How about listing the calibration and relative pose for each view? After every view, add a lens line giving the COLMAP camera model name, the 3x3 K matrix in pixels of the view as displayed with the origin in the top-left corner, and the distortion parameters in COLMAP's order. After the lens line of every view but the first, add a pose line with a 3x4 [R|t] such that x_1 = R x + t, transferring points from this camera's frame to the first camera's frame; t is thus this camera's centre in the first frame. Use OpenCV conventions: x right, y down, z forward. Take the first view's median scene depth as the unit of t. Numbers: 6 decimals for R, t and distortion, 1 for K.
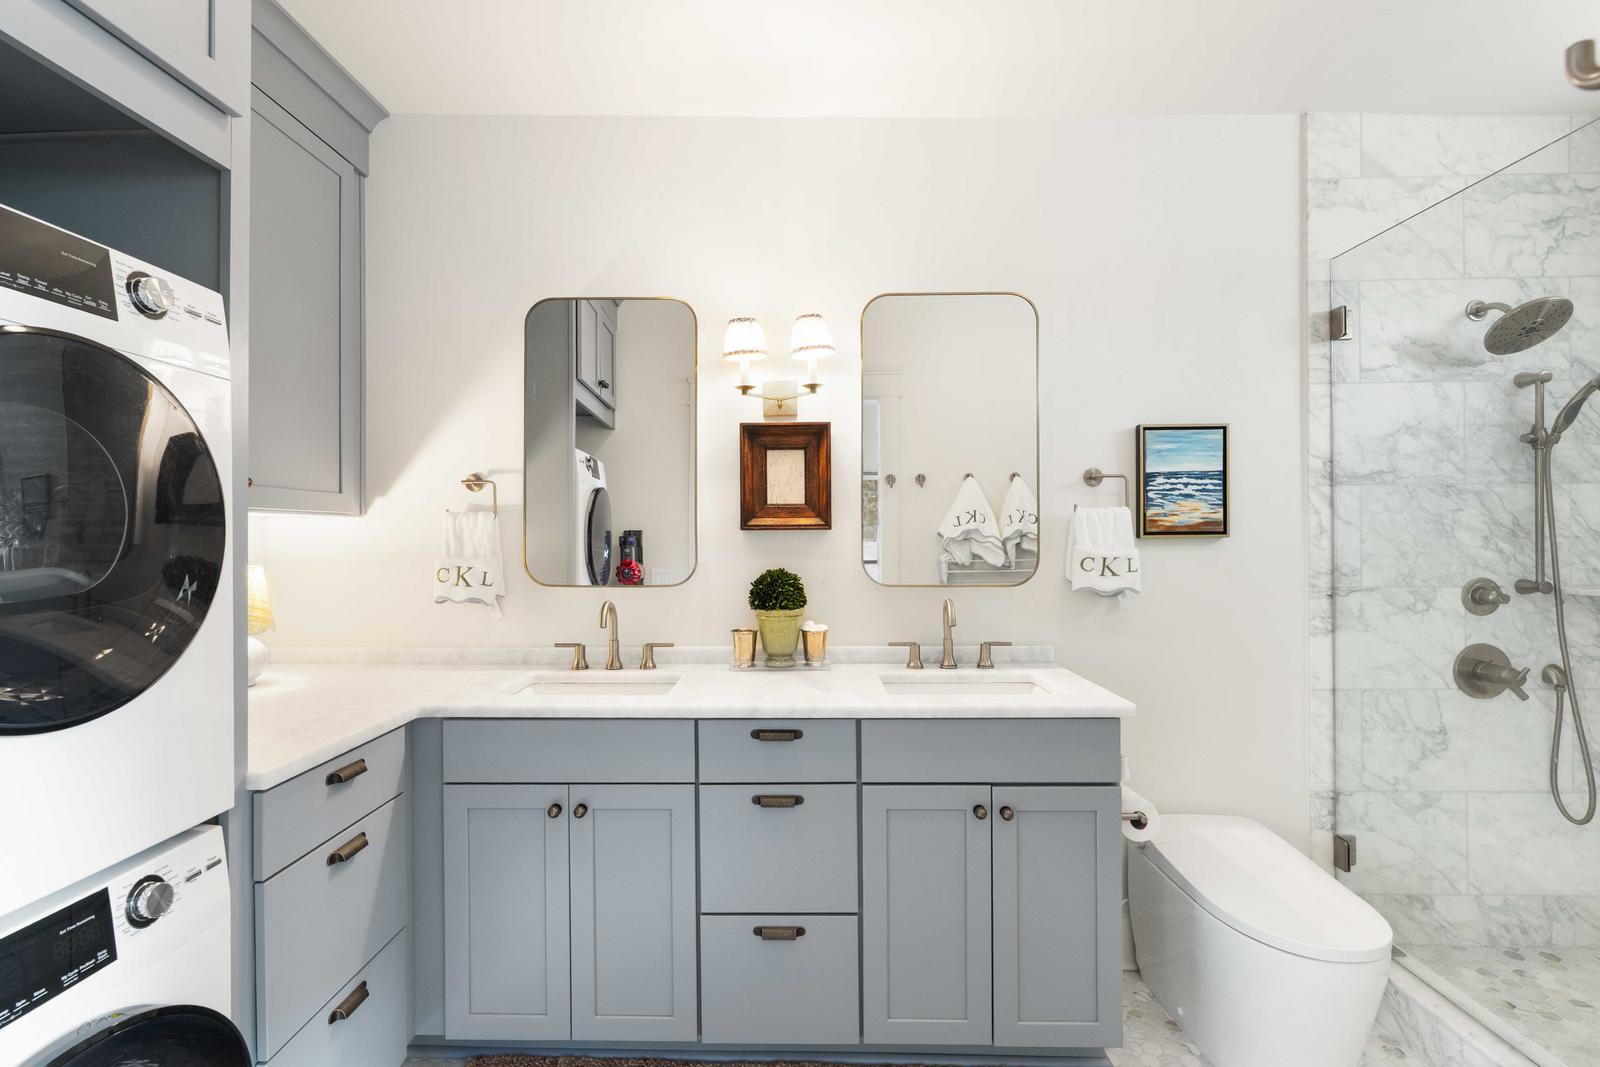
lens RADIAL K [[739.5, 0, 798.9], [0, 739.5, 535.9], [0, 0, 1]] dist [0.000124, 0.000340]
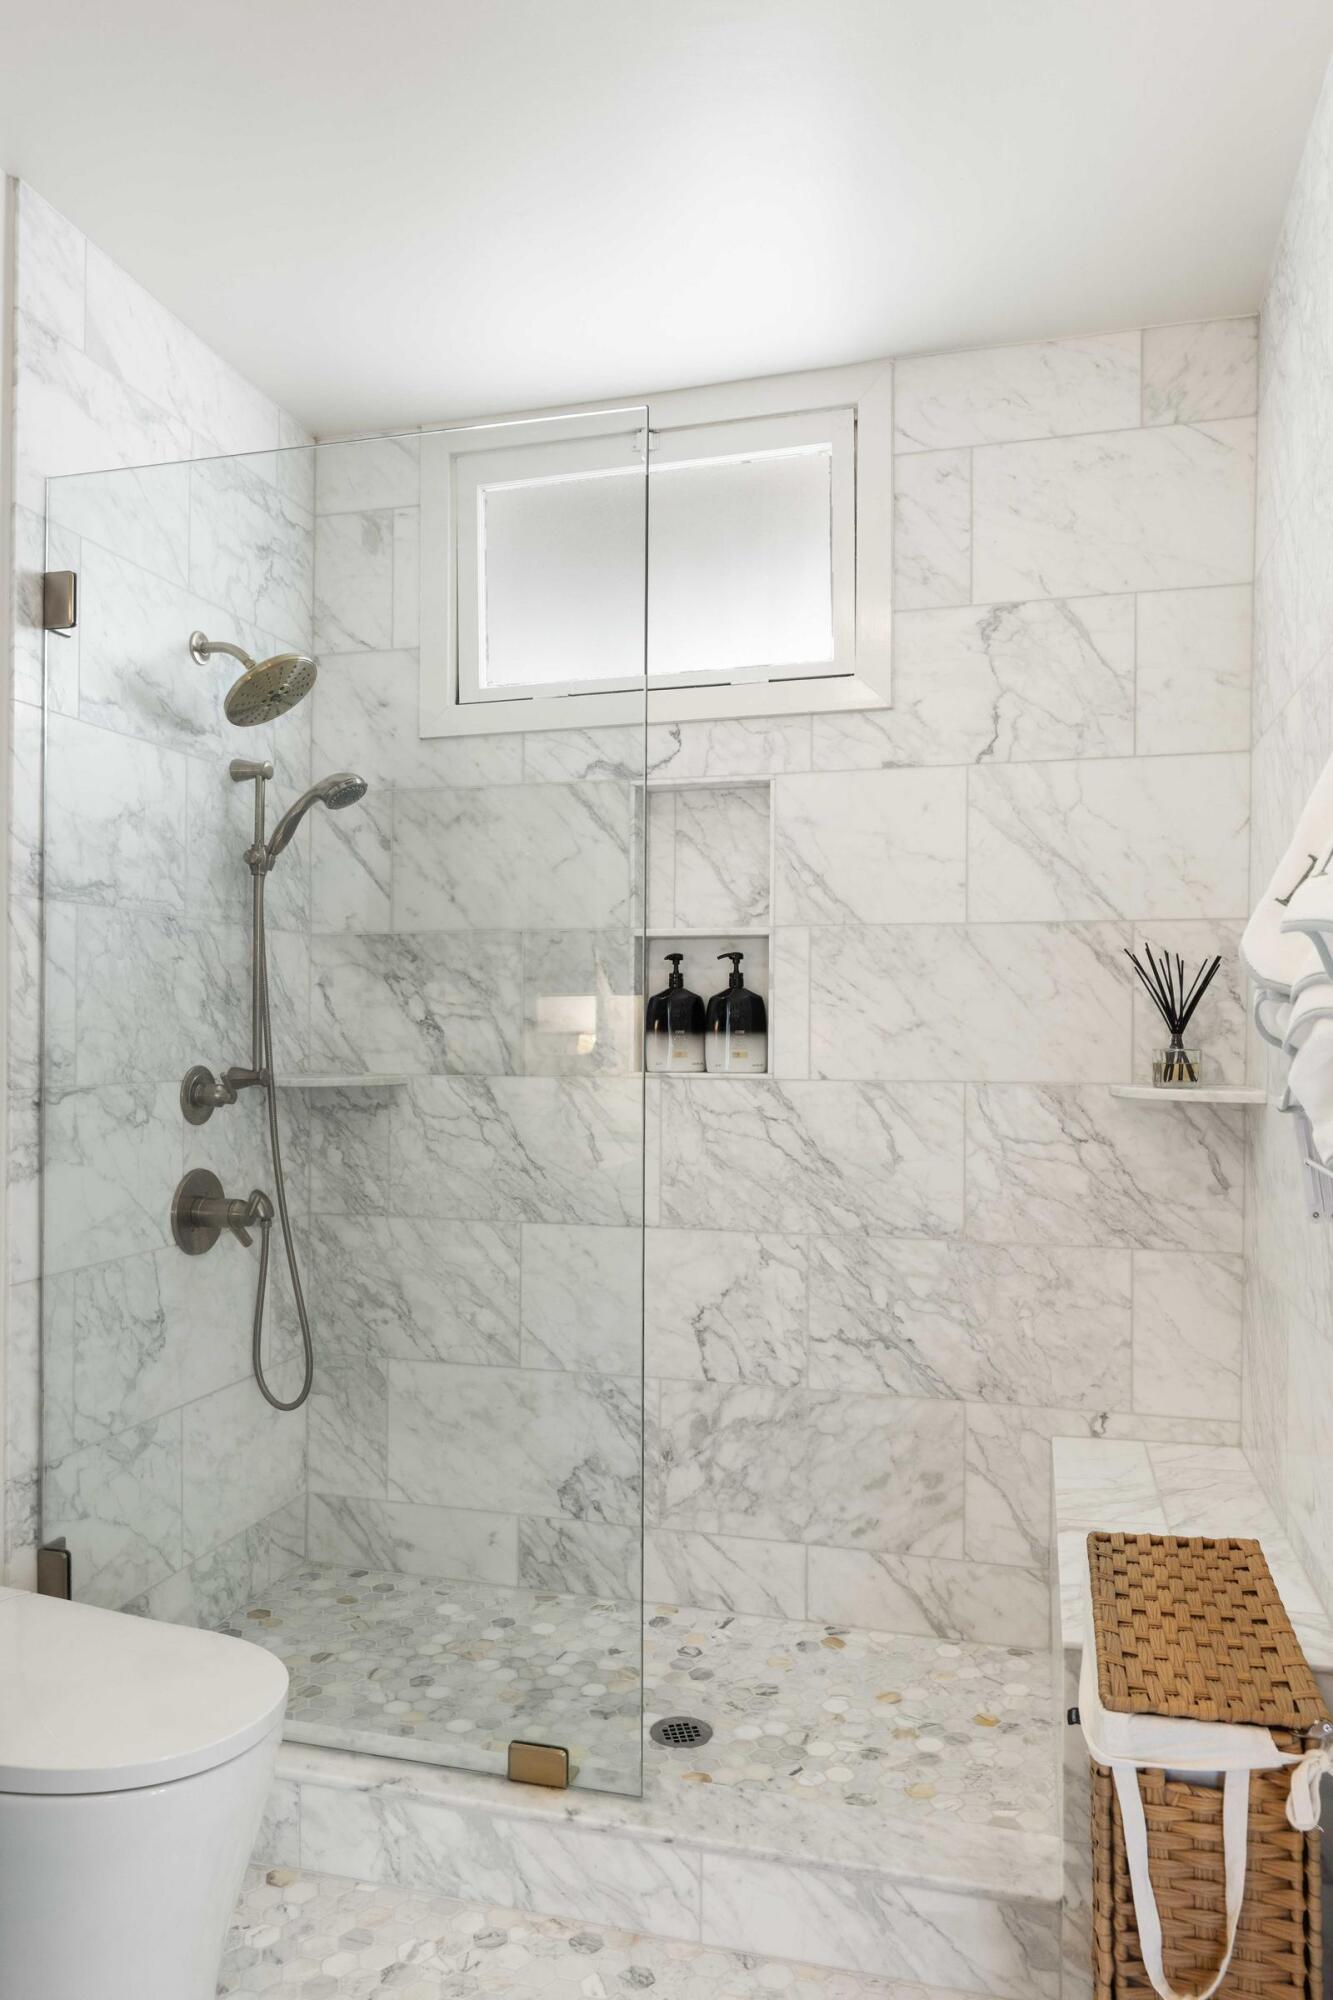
lens RADIAL K [[1383.4, 0, 674.1], [0, 1383.4, 1030.5], [0, 0, 1]] dist [0.005222, -0.003111]
pose [[0.255905, 0.006936, 0.966677, -0.133792], [-0.006154, 0.999966, -0.005546, 0.030137], [-0.966682, -0.004530, 0.255939, 0.296520]]
